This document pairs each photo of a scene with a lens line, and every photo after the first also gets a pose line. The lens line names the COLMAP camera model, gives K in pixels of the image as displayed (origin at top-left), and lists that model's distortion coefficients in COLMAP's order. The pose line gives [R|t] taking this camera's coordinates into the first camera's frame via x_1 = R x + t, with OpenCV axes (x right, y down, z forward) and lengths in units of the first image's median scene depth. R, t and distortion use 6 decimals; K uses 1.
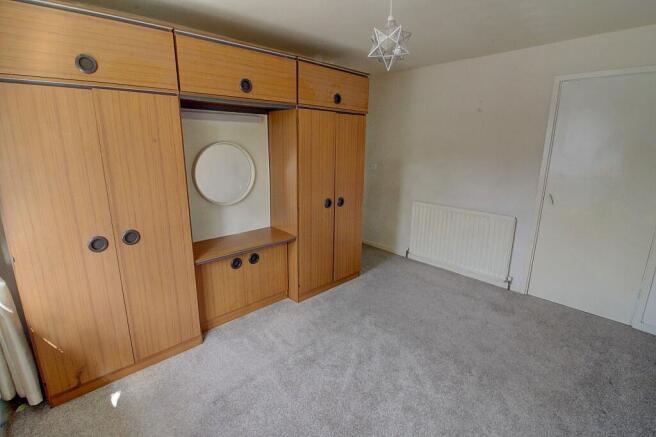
lens RADIAL K [[310.1, 0, 328.9], [0, 310.1, 219.4], [0, 0, 1]] dist [0.004339, -0.001529]
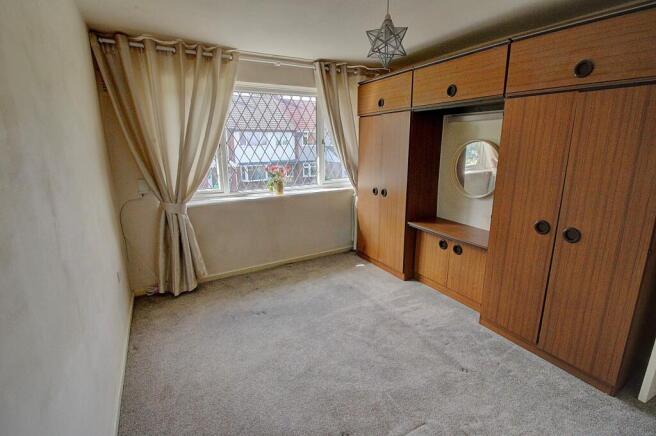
lens RADIAL K [[310.1, 0, 329.5], [0, 310.1, 216.7], [0, 0, 1]] dist [0.004339, -0.001529]
pose [[-0.244835, 0.225262, -0.943034, 0.903241], [-0.230905, 0.931104, 0.282361, -0.189733], [0.941668, 0.286883, -0.175952, 0.795296]]
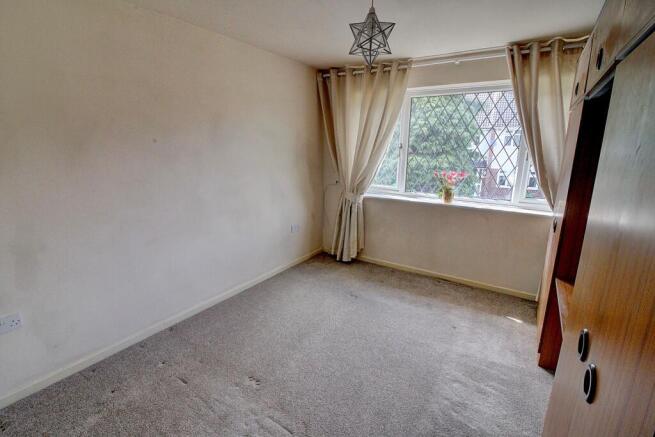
lens RADIAL K [[309.6, 0, 326.6], [0, 309.6, 217.4], [0, 0, 1]] dist [0.004339, -0.001529]
pose [[-0.973317, 0.027439, -0.227817, 0.374069], [-0.080754, 0.888352, 0.452006, -0.333072], [0.214784, 0.458342, -0.862433, 1.372360]]
